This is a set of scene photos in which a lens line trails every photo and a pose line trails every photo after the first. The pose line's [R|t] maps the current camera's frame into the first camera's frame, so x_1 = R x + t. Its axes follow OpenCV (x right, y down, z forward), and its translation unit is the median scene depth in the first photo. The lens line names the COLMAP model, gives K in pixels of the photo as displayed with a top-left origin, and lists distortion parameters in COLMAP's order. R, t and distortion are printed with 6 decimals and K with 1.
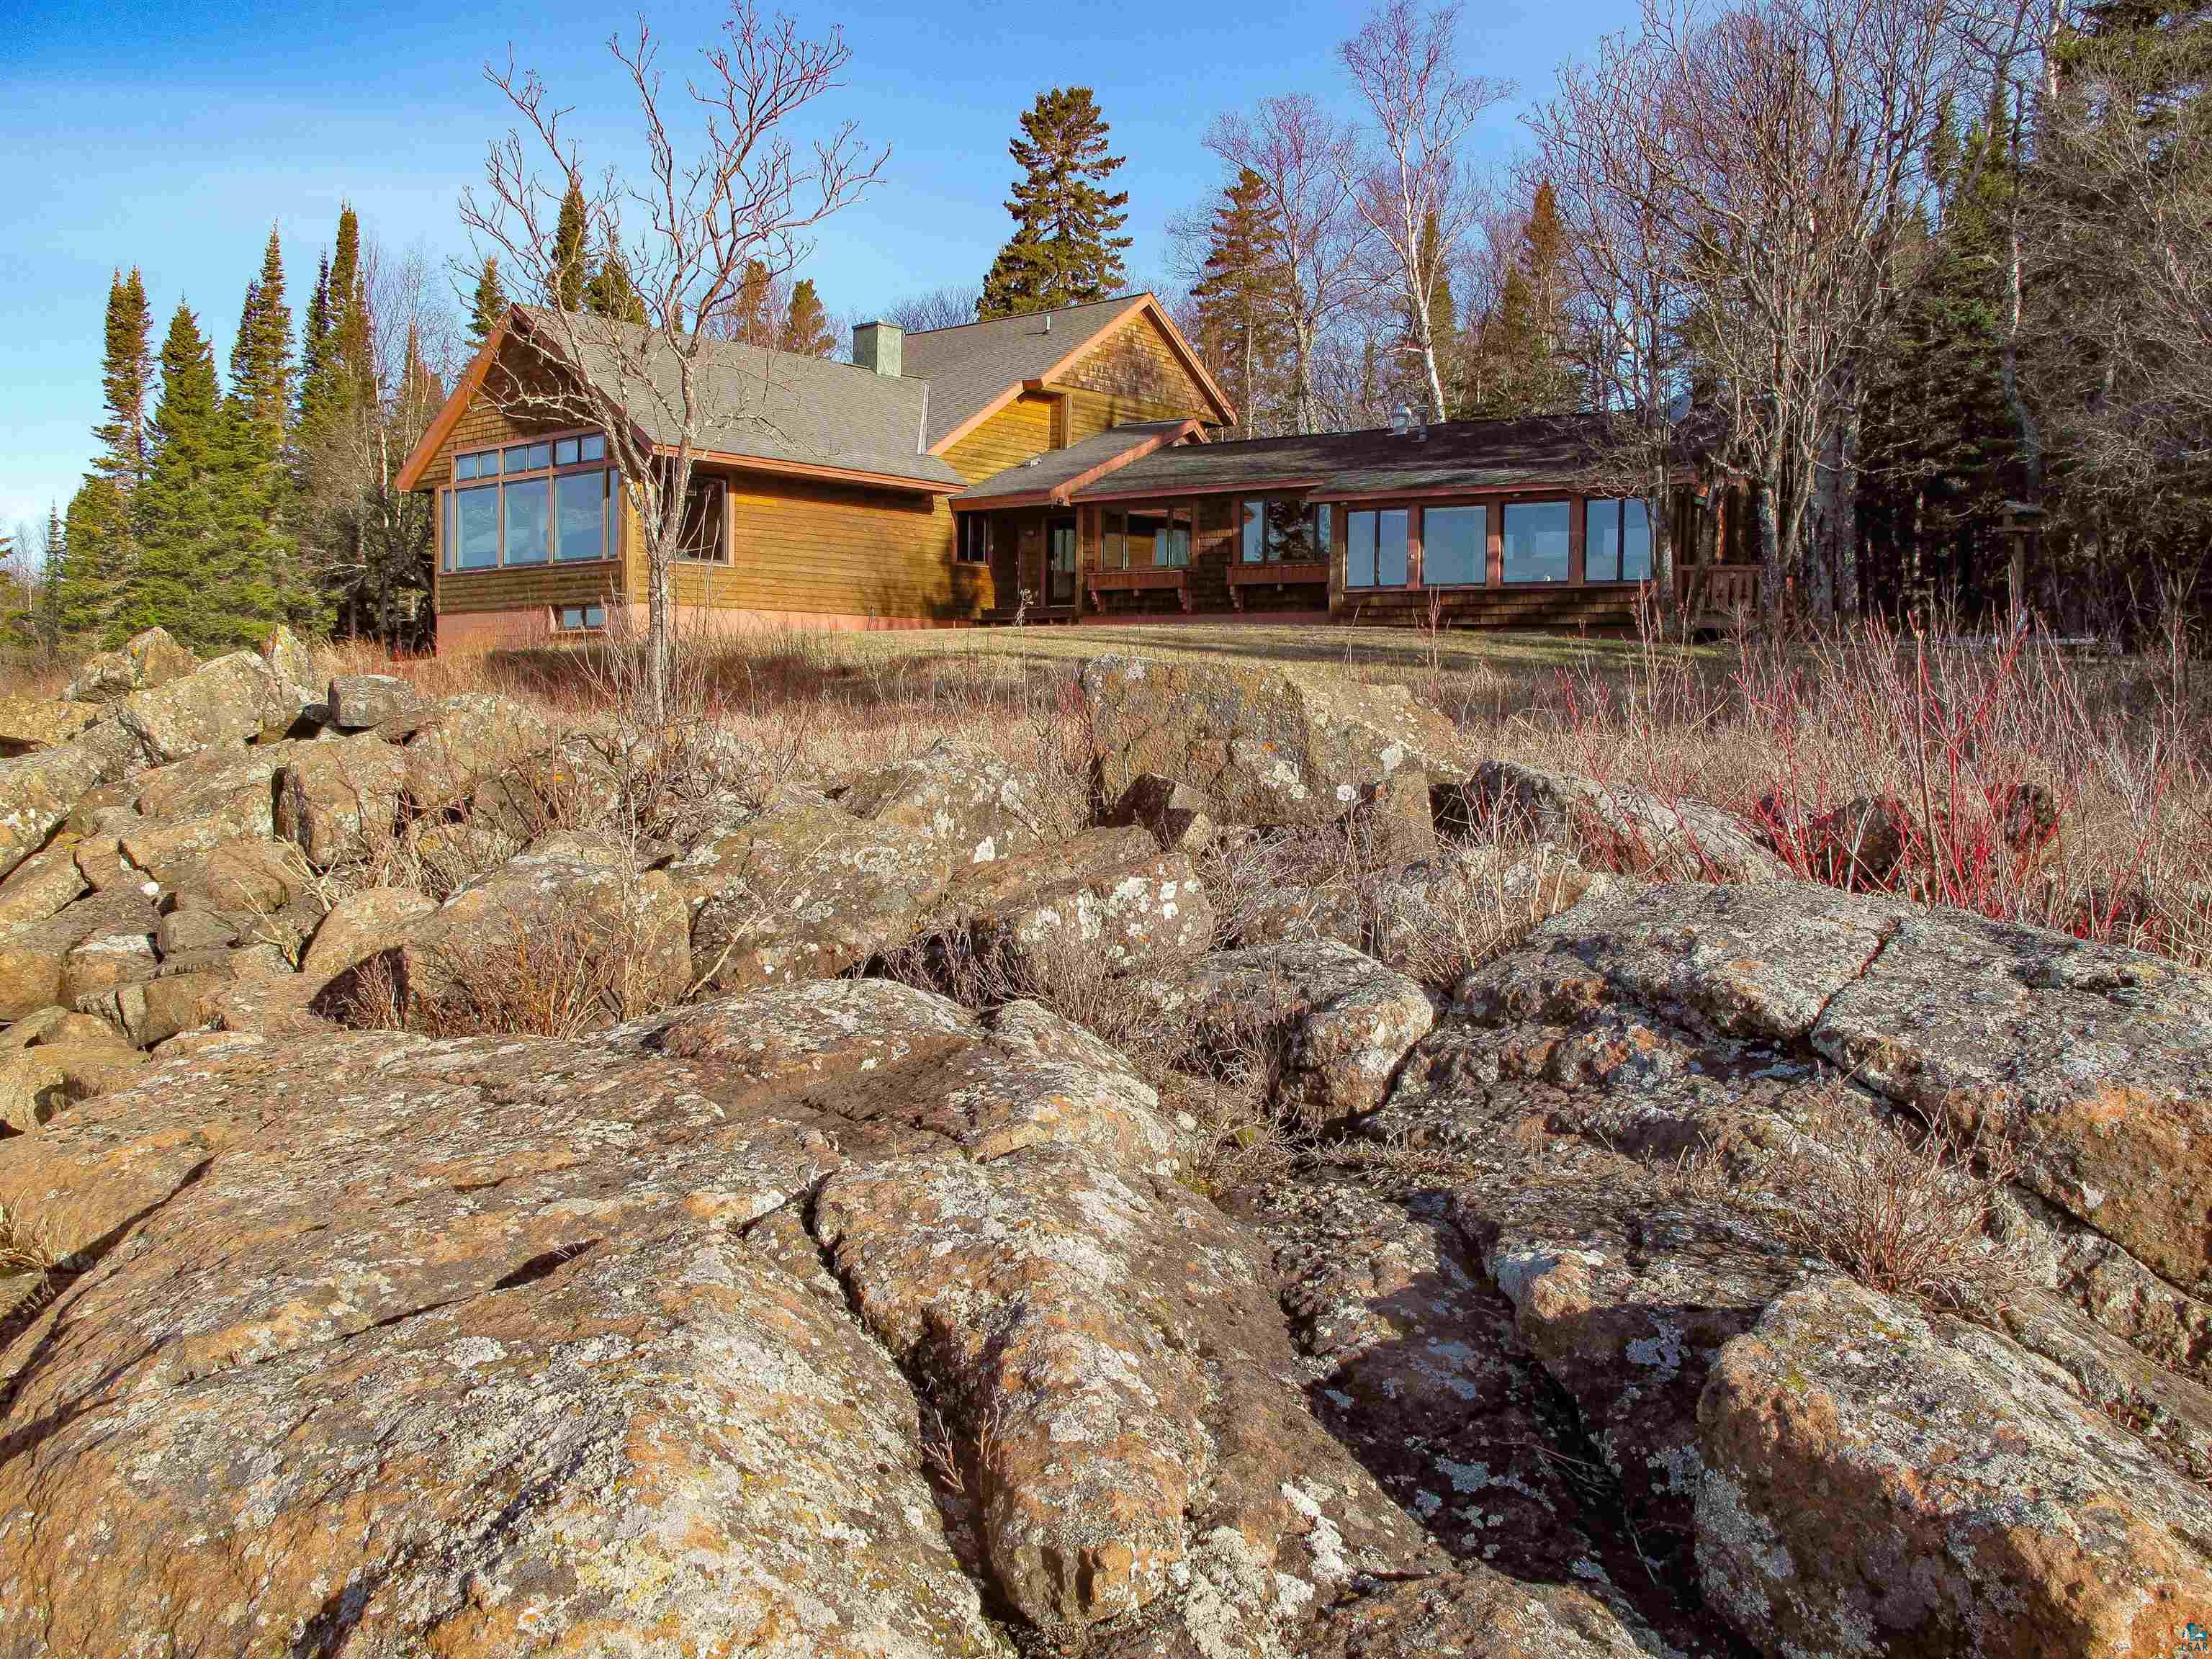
lens RADIAL K [[1896.2, 0, 1106.0], [0, 1896.2, 829.5], [0, 0, 1]] dist [-0.176679, 0.181755]
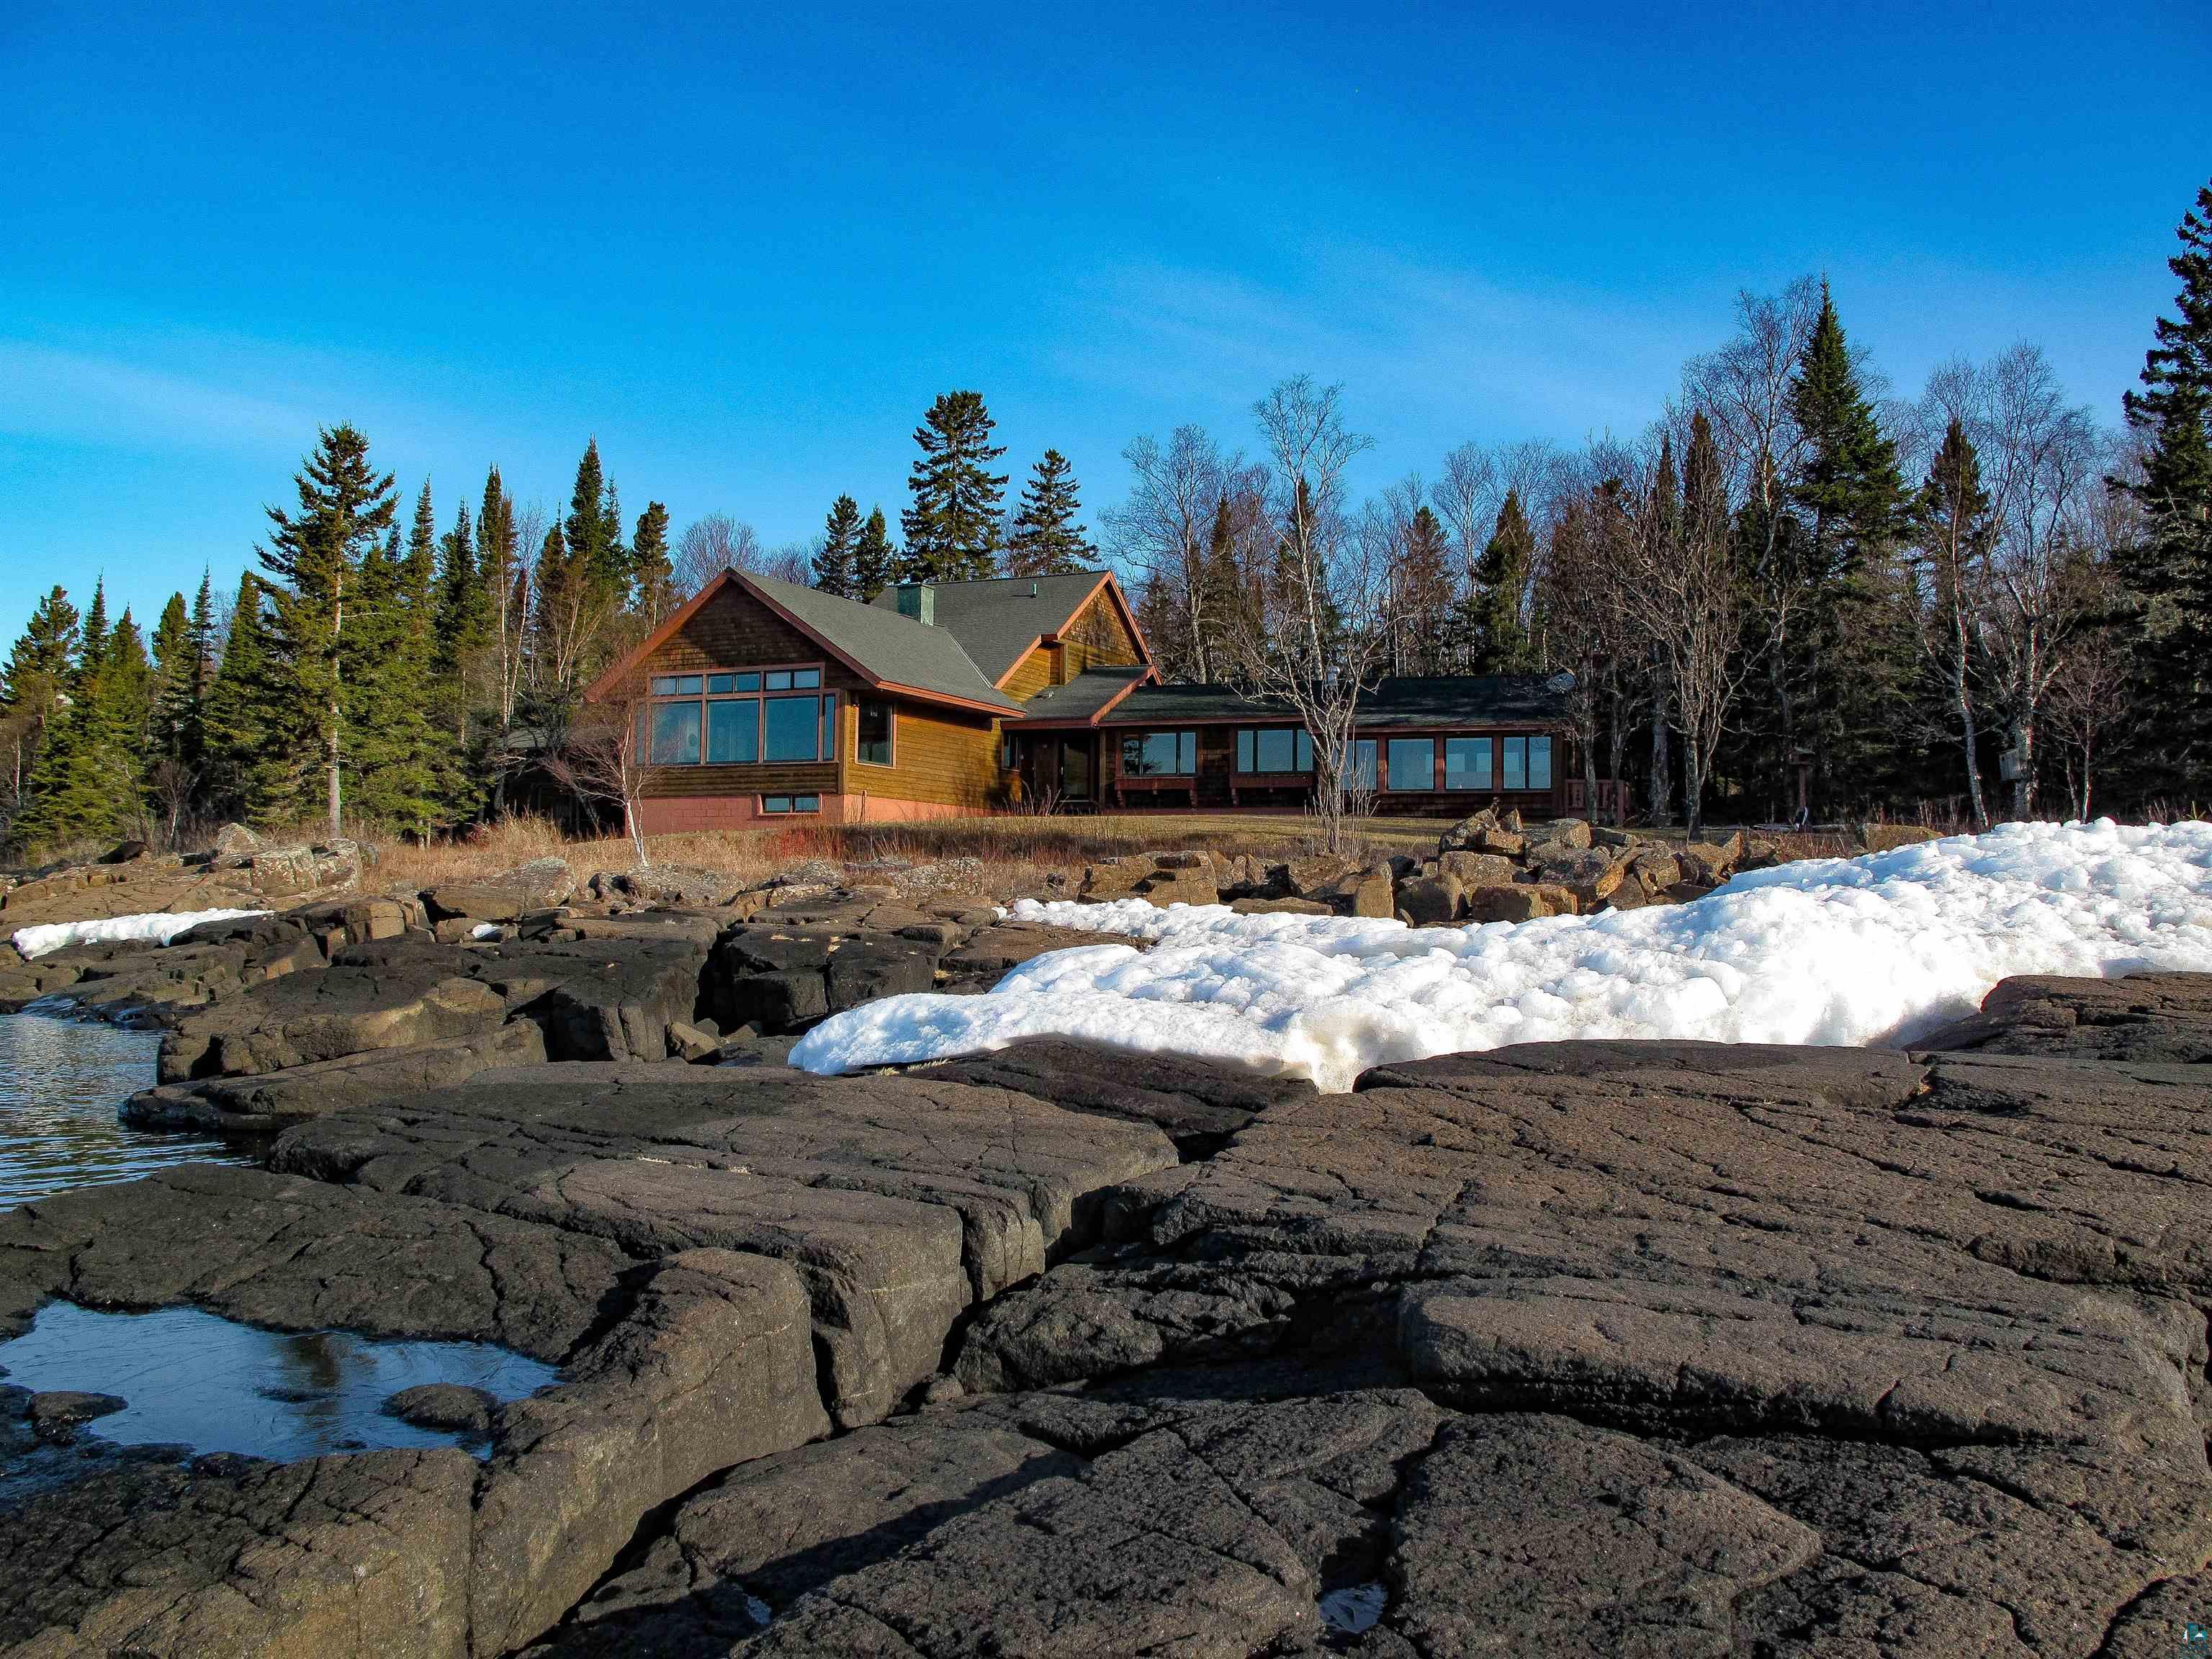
lens RADIAL K [[1870.3, 0, 1106.0], [0, 1870.3, 829.5], [0, 0, 1]] dist [-0.138119, 0.107443]
pose [[0.960522, 0.006988, 0.278117, -0.372775], [0.020565, 0.995166, -0.096028, 0.032678], [-0.277444, 0.097956, 0.955735, -0.291435]]
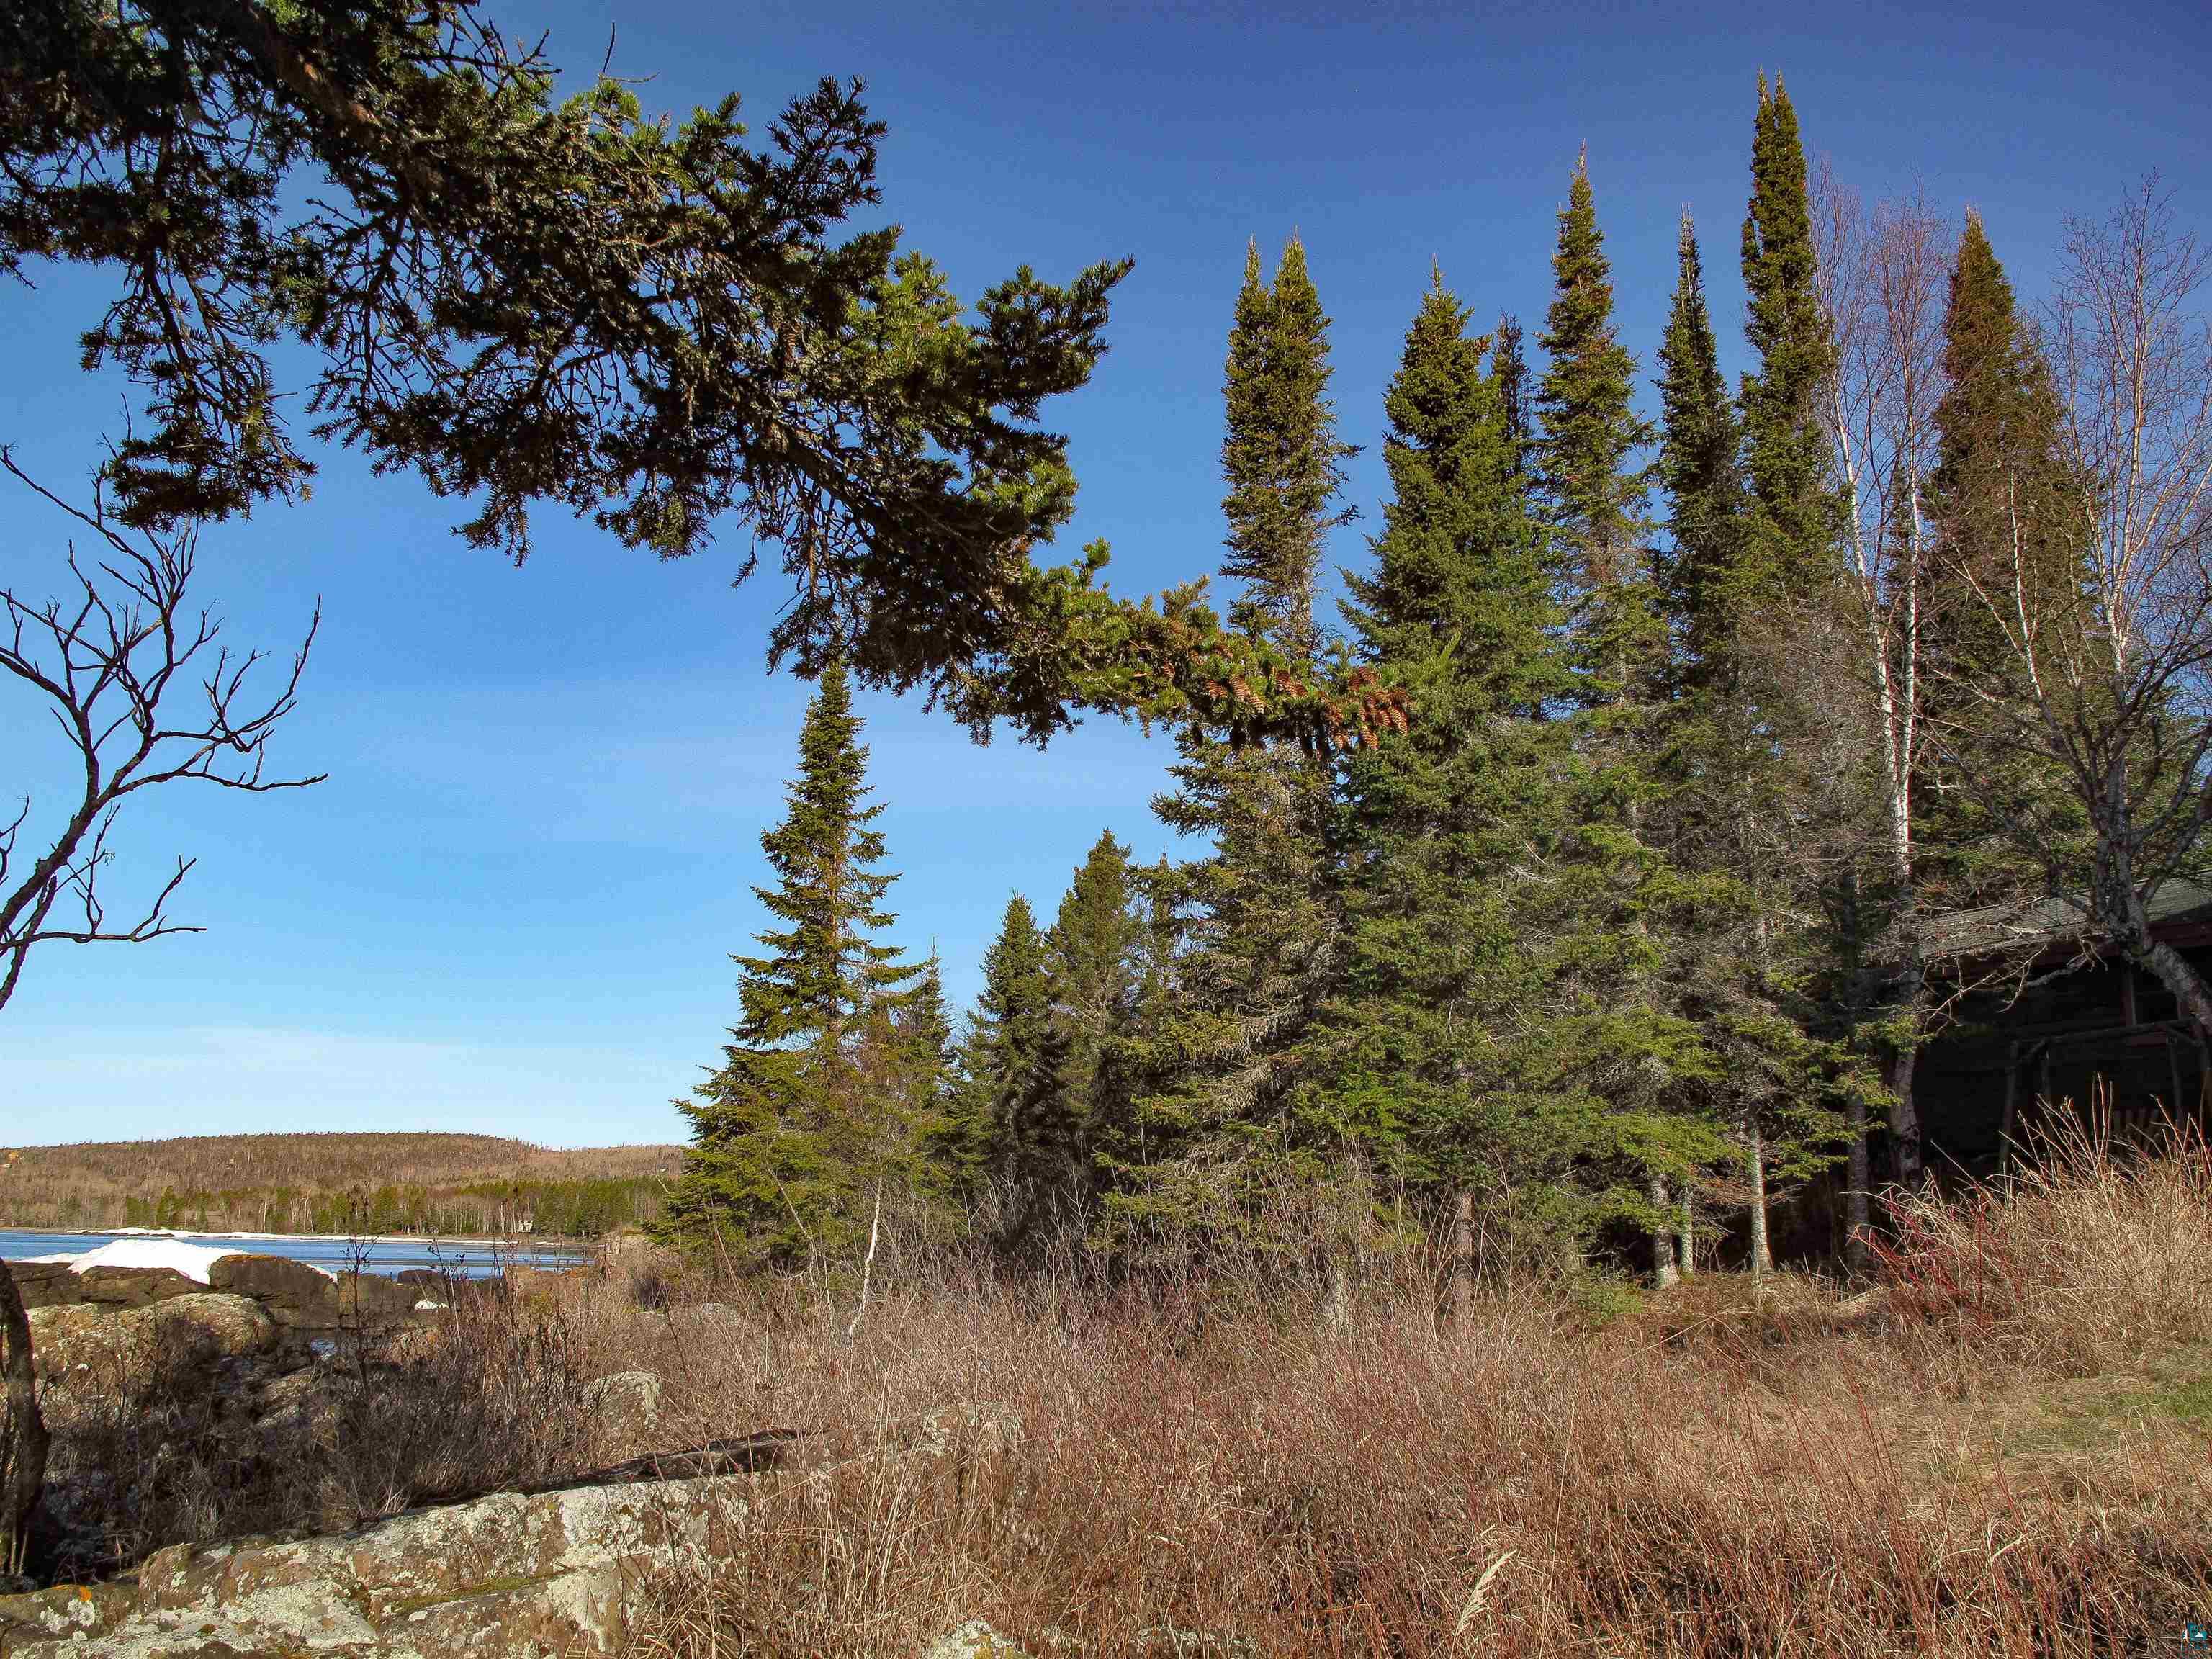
lens RADIAL K [[1870.3, 0, 1106.0], [0, 1870.3, 829.5], [0, 0, 1]] dist [-0.138119, 0.107443]
pose [[0.937620, -0.086627, -0.336695, -0.447237], [-0.011698, 0.960050, -0.279584, -0.068144], [0.347464, 0.266082, 0.899149, 0.651235]]
